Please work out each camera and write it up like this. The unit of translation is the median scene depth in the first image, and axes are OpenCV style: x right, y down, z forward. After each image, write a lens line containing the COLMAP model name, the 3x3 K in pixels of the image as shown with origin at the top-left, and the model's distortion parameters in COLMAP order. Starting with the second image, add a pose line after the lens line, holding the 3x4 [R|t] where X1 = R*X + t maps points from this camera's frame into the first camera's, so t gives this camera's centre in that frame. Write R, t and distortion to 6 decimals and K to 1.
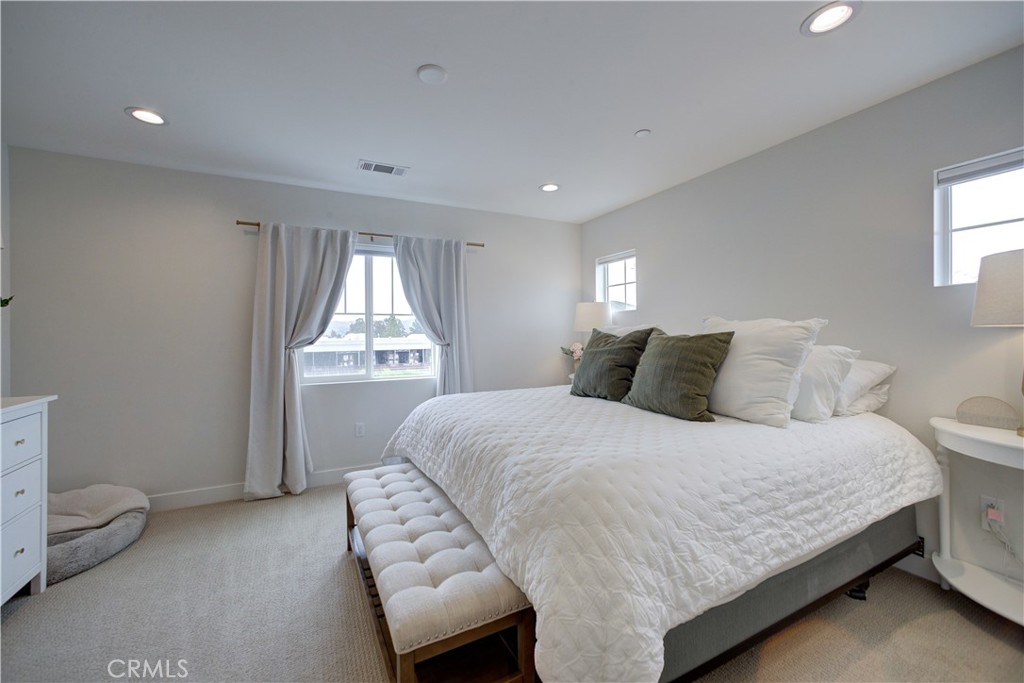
lens RADIAL K [[405.4, 0, 505.6], [0, 405.4, 334.1], [0, 0, 1]] dist [-0.025021, 0.011064]
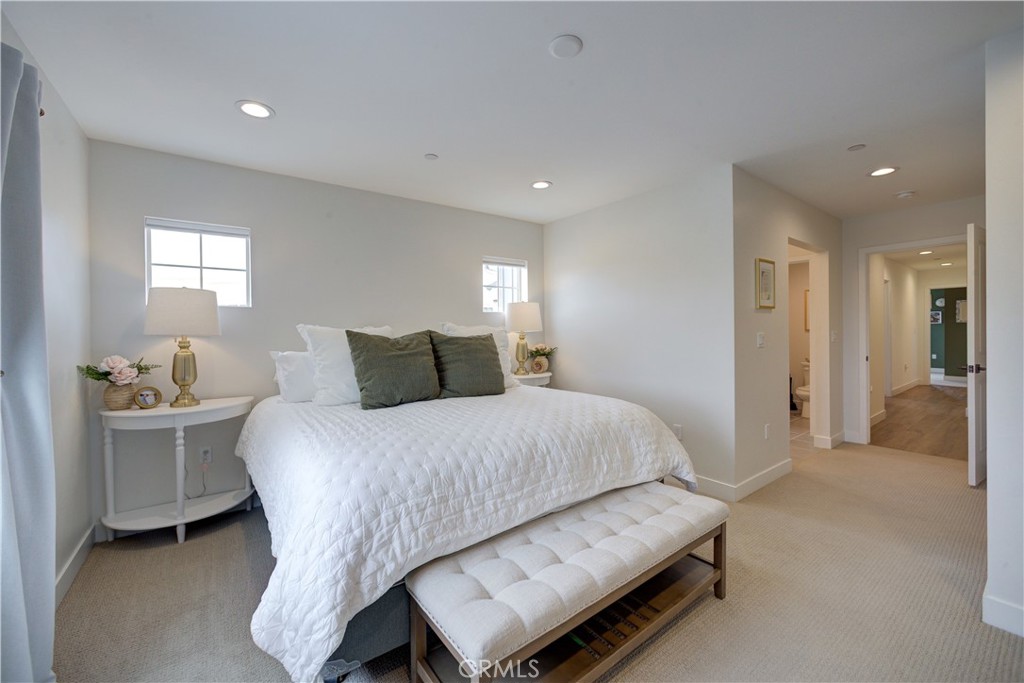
lens RADIAL K [[405.4, 0, 505.6], [0, 405.4, 334.1], [0, 0, 1]] dist [-0.025021, 0.011064]
pose [[-0.171324, 0.004232, 0.985206, -0.625445], [0.013242, 0.999910, -0.001993, 0.000324], [-0.985126, 0.012704, -0.171365, 0.772743]]
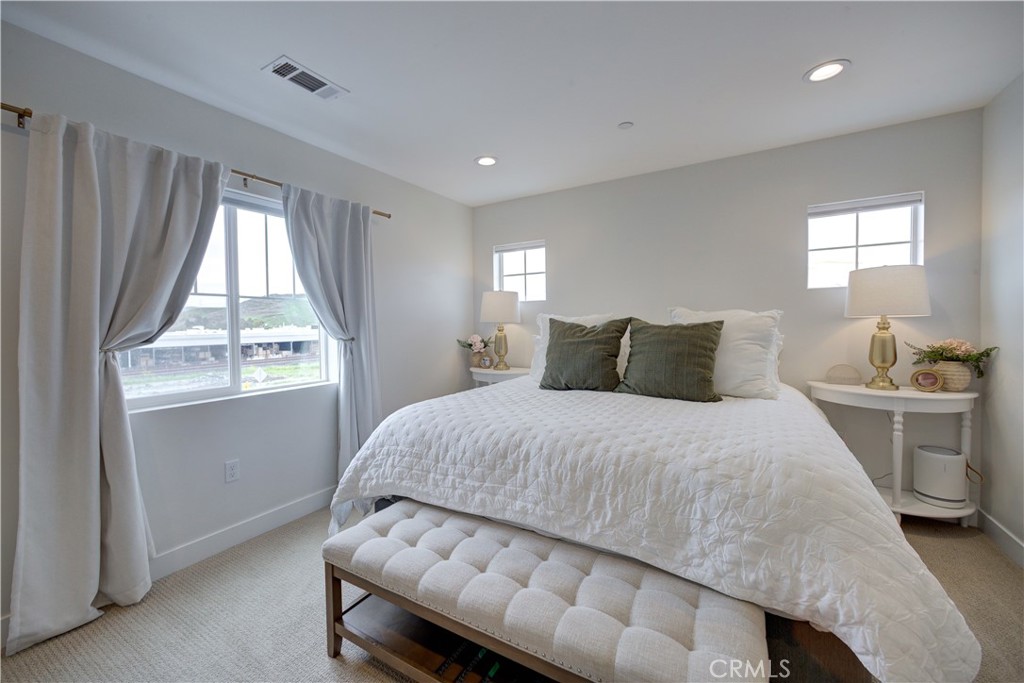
lens RADIAL K [[408.1, 0, 506.9], [0, 408.1, 333.7], [0, 0, 1]] dist [-0.024243, 0.010134]
pose [[0.845931, -0.015357, 0.533071, -0.362257], [0.006744, 0.999813, 0.018101, 0.004208], [-0.533250, -0.011718, 0.845877, 0.224377]]
